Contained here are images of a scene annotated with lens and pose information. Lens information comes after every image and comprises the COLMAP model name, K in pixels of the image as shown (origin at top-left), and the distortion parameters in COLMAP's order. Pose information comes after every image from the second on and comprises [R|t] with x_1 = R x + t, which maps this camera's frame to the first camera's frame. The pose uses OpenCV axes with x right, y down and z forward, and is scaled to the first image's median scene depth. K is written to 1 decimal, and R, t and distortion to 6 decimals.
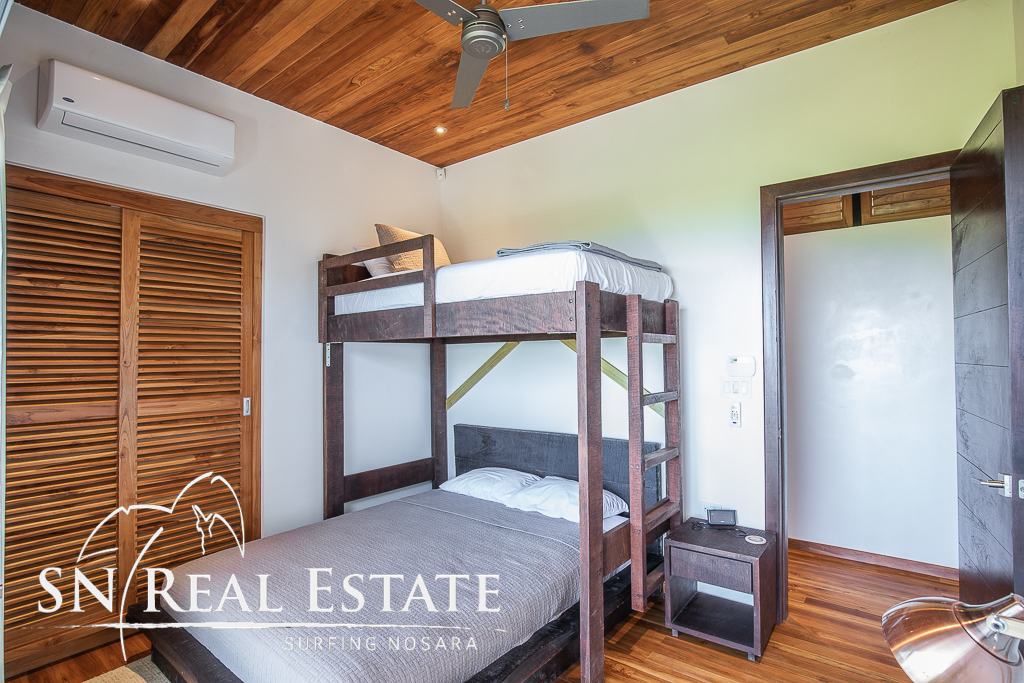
lens RADIAL K [[508.6, 0, 512.0], [0, 508.6, 341.5], [0, 0, 1]] dist [-0.001466, -0.000301]
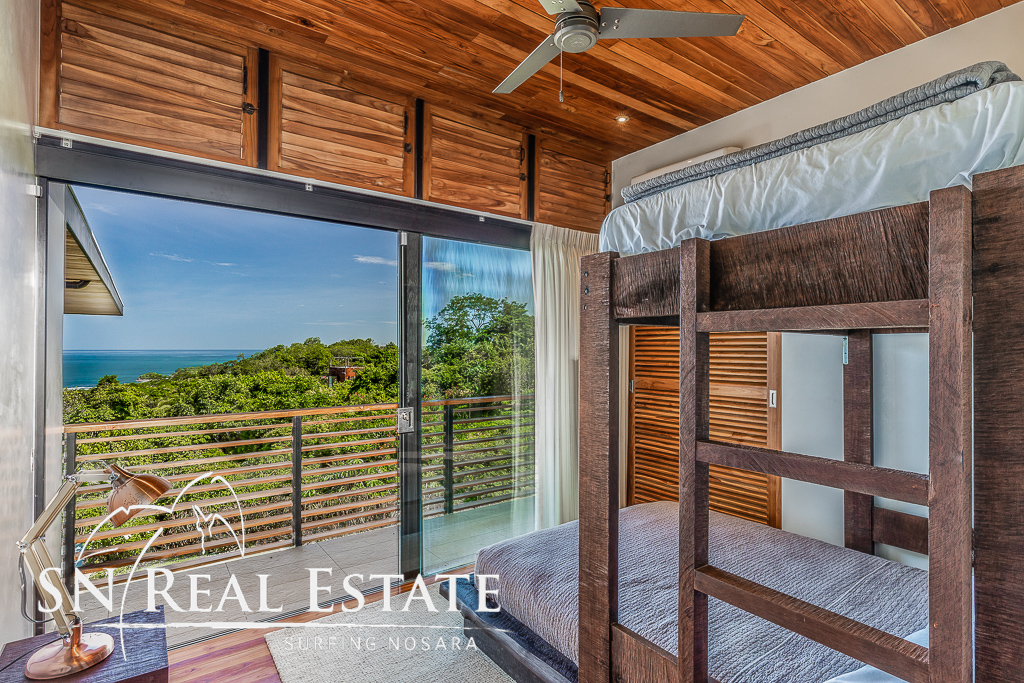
lens RADIAL K [[508.6, 0, 512.0], [0, 508.6, 341.5], [0, 0, 1]] dist [-0.001466, -0.000301]
pose [[-0.267889, -0.006983, -0.963425, 0.641835], [0.025641, 0.999568, -0.014375, 0.011117], [0.963109, -0.028554, -0.267594, 0.775129]]
